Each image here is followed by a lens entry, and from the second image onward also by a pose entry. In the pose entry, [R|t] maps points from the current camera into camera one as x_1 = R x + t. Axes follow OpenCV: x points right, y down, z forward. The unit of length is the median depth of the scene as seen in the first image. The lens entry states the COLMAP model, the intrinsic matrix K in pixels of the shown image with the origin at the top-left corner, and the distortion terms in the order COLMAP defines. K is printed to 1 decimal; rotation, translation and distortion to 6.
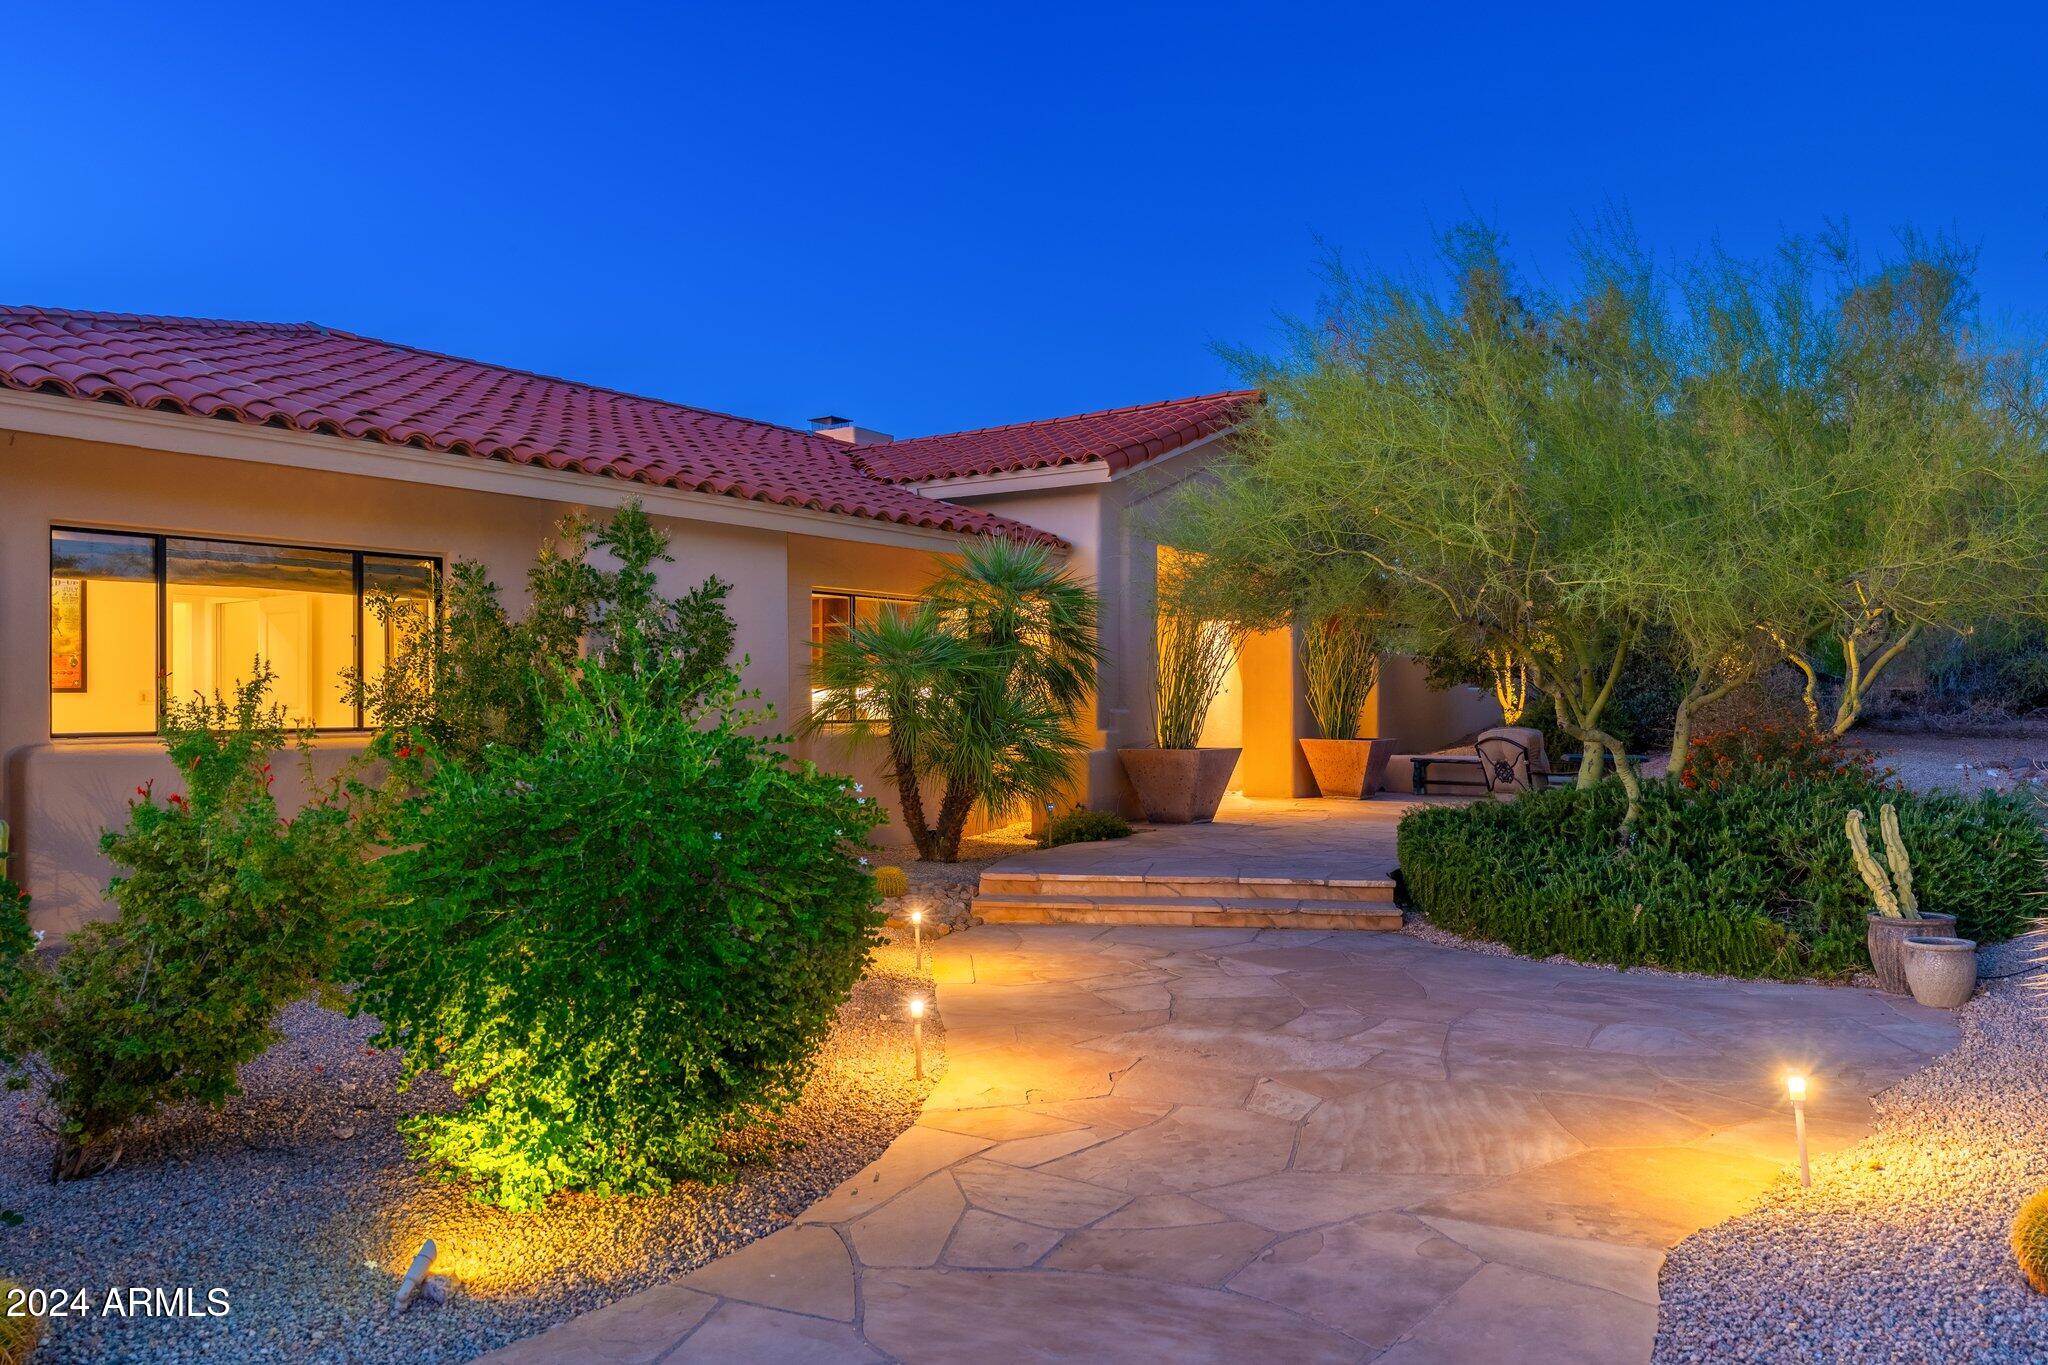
lens RADIAL K [[1537.8, 0, 1023.1], [0, 1537.8, 683.9], [0, 0, 1]] dist [-0.000613, -0.000160]
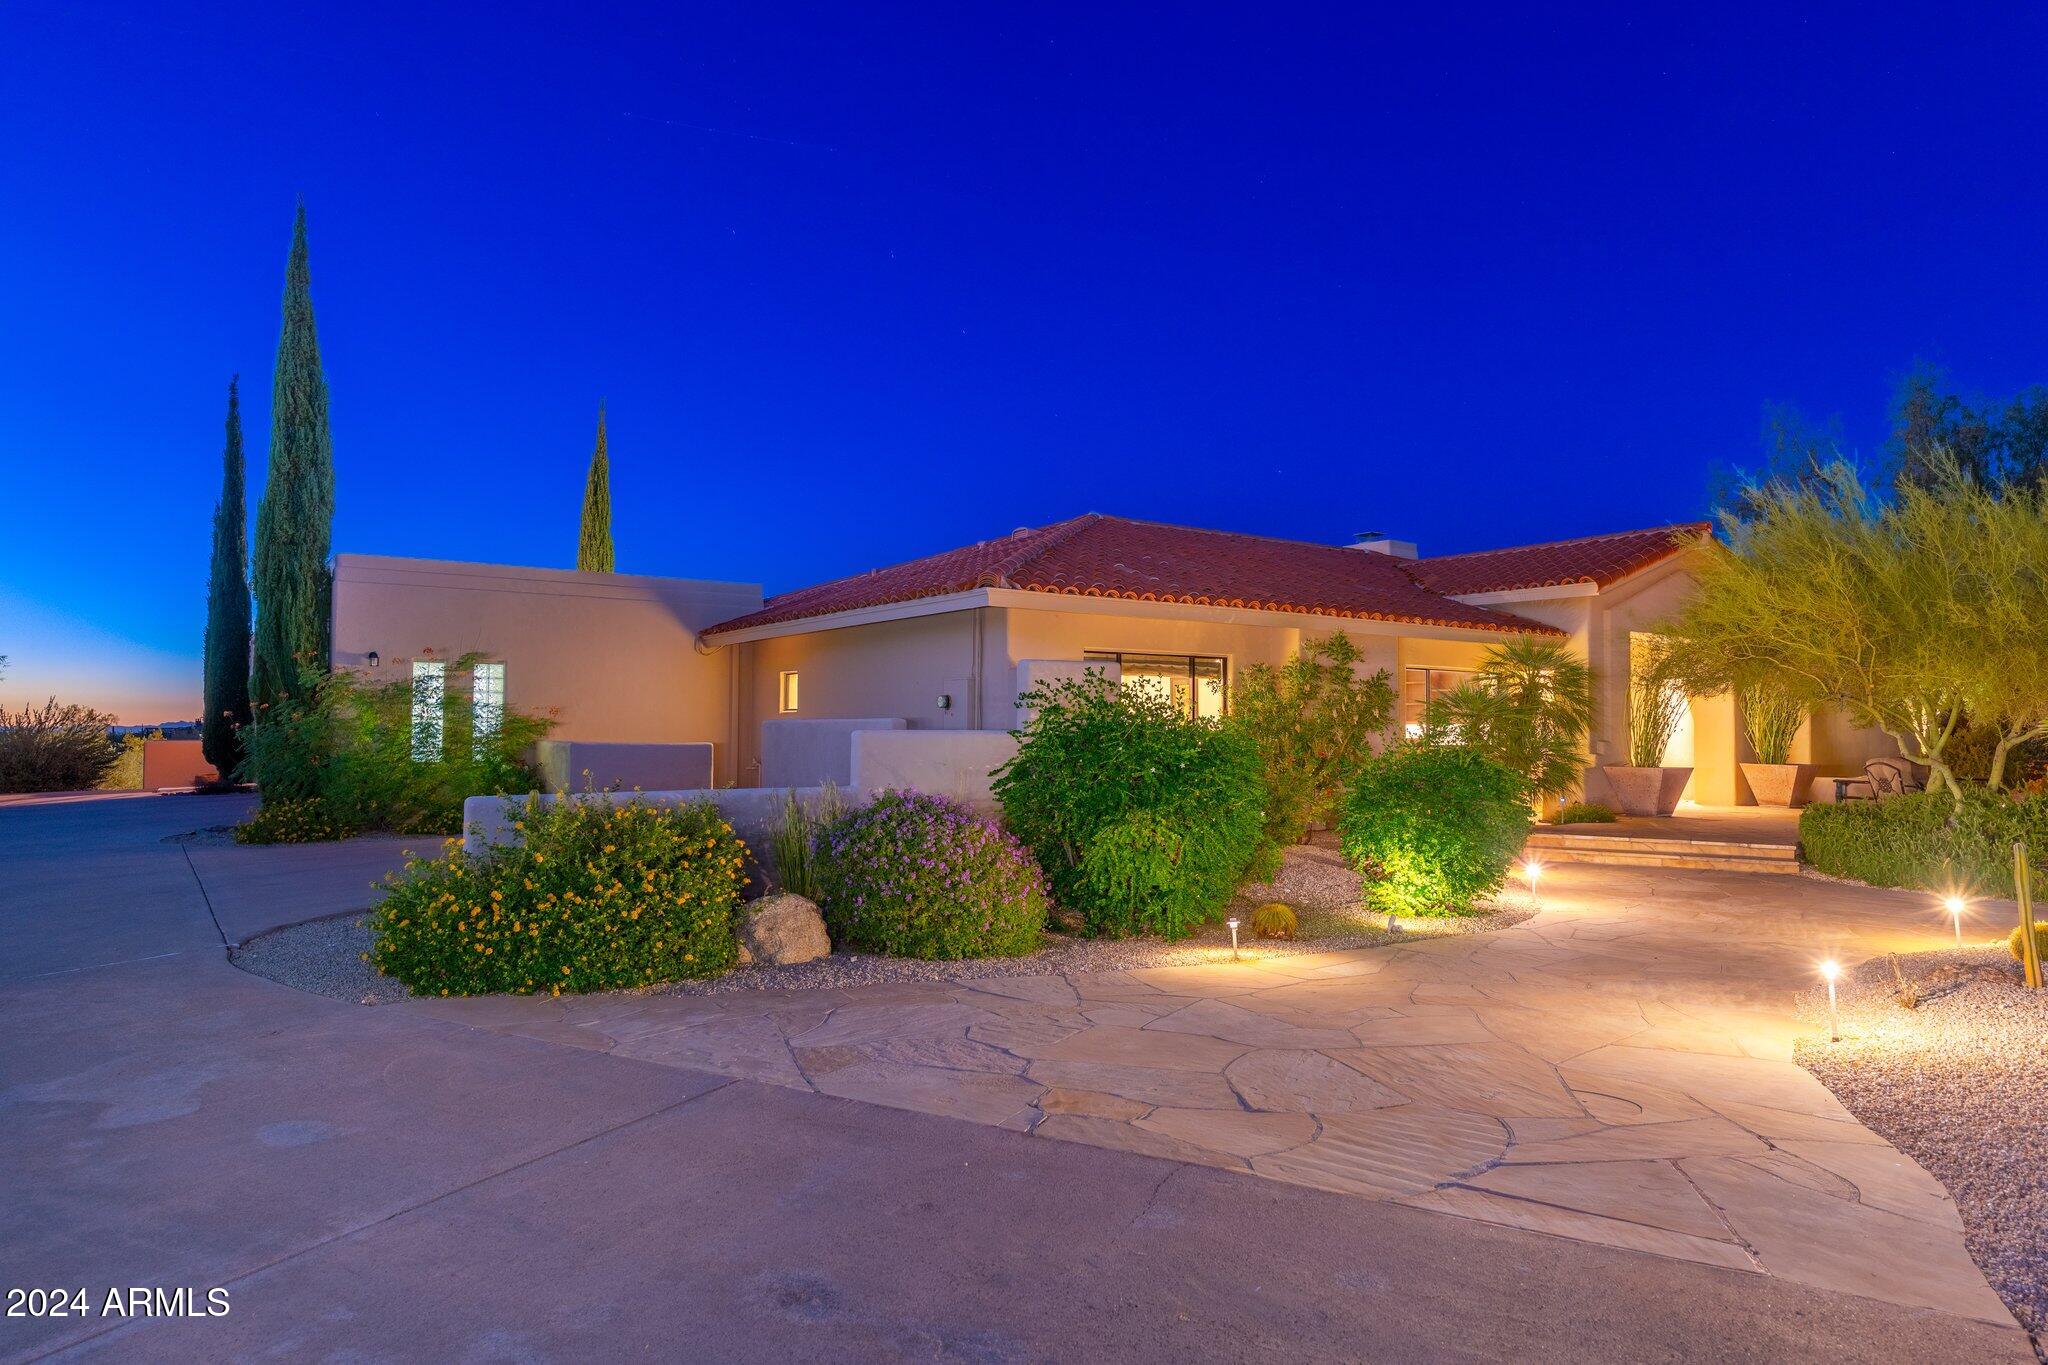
lens RADIAL K [[1246.2, 0, 1027.2], [0, 1246.2, 690.0], [0, 0, 1]] dist [-0.005576, -0.000118]
pose [[0.939271, 0.000322, -0.343175, -0.063170], [-0.007092, 0.999804, -0.018473, -0.008693], [0.343102, 0.019785, 0.939090, -0.448626]]
